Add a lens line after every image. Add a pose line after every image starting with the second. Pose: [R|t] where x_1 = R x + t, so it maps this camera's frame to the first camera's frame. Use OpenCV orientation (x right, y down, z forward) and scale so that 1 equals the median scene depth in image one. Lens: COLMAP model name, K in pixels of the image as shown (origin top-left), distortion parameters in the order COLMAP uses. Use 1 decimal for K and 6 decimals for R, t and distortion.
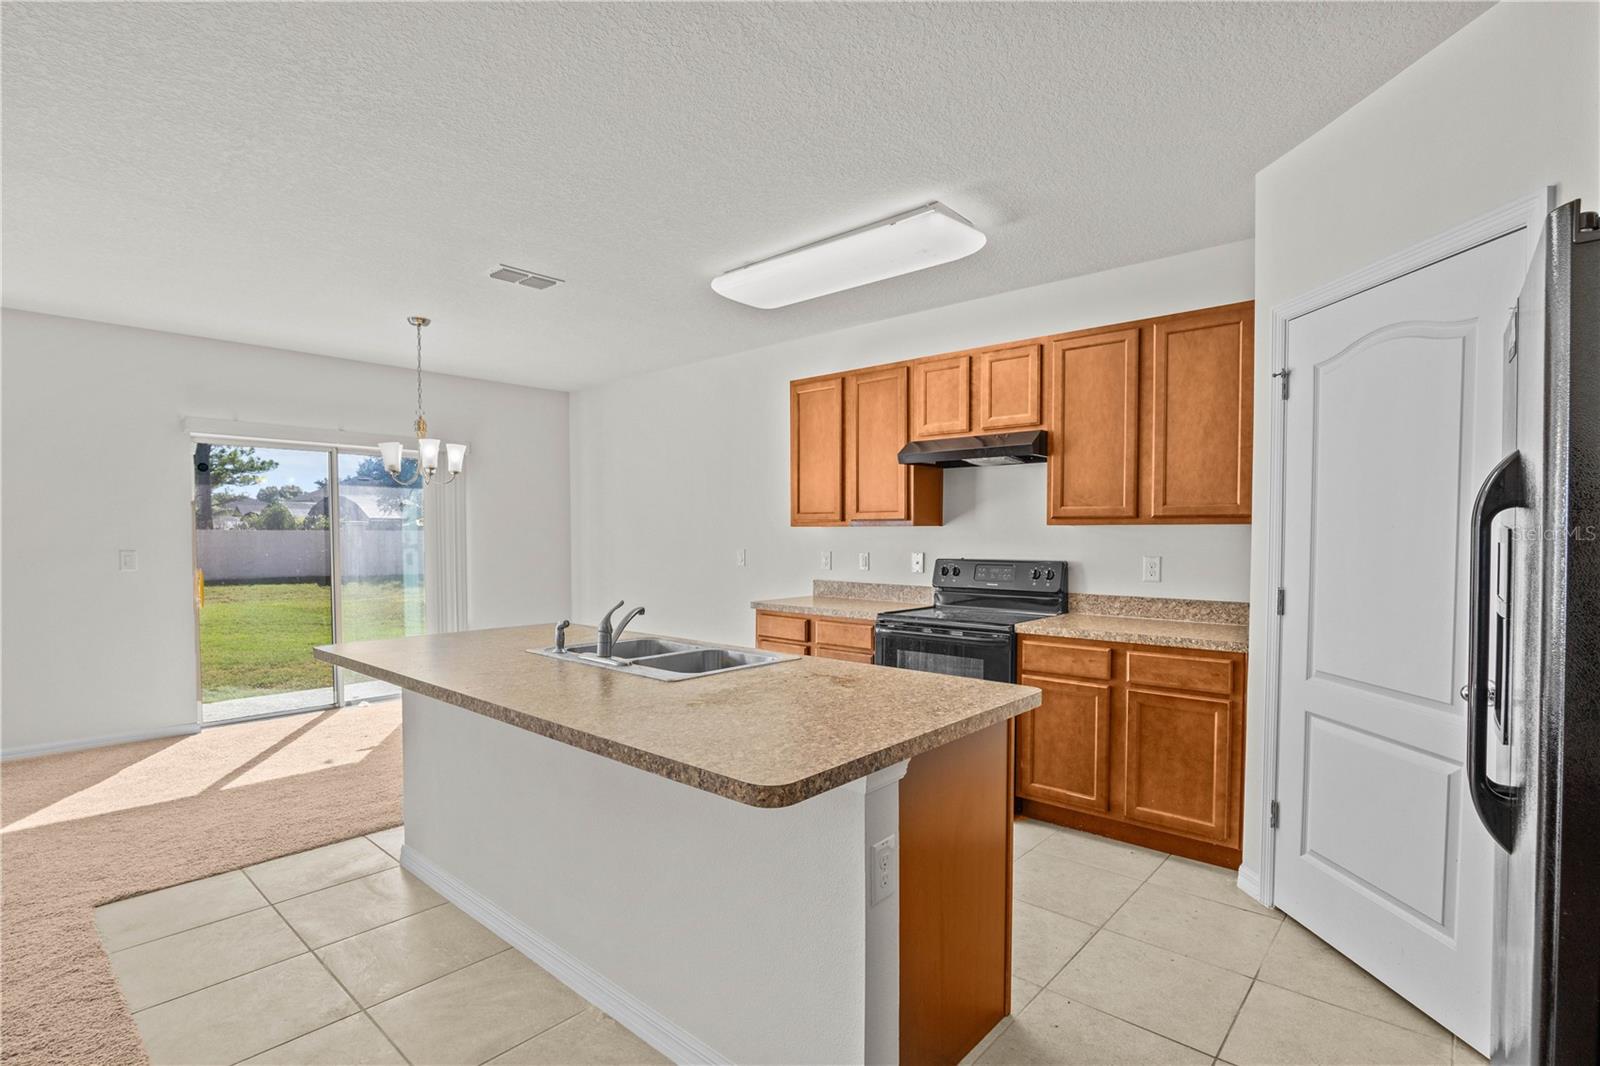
lens RADIAL K [[759.4, 0, 798.1], [0, 759.4, 564.7], [0, 0, 1]] dist [-0.001578, 0.000067]
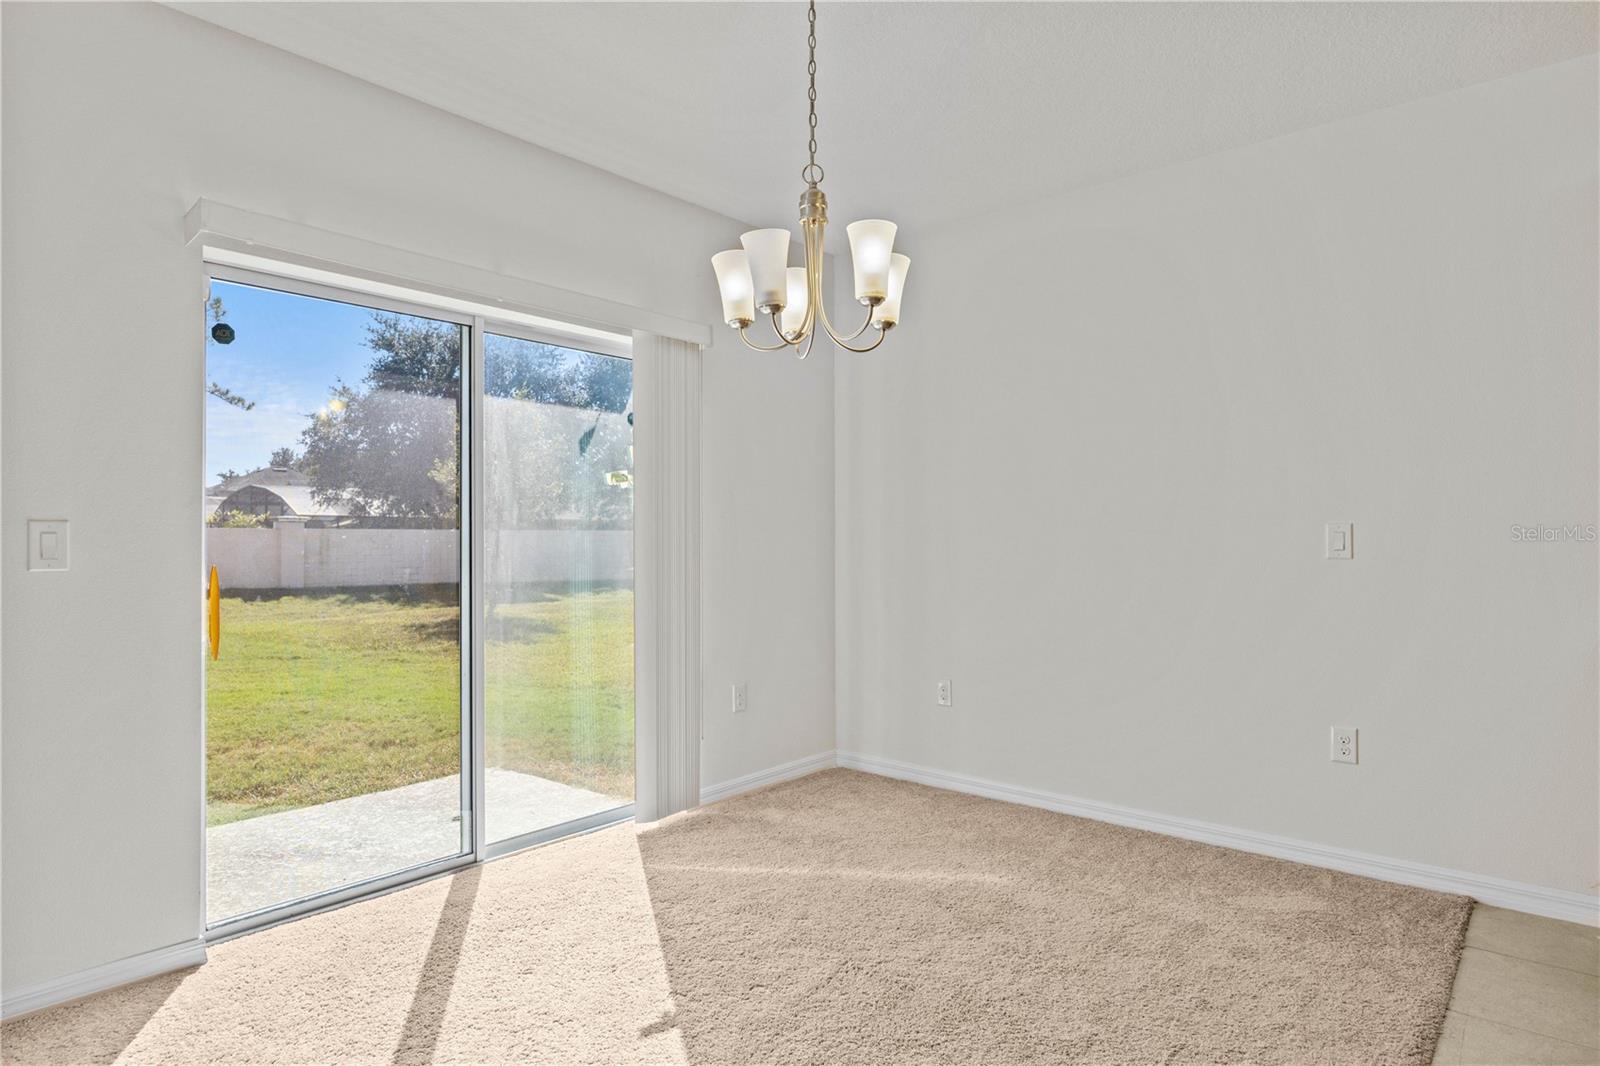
lens RADIAL K [[881.3, 0, 800.0], [0, 881.3, 533.0], [0, 0, 1]] dist [-0.000395, 0.000067]
pose [[0.999753, -0.003585, 0.021930, -0.434880], [0.004516, 0.999085, -0.042539, 0.008164], [-0.021757, 0.042628, 0.998854, 0.461335]]
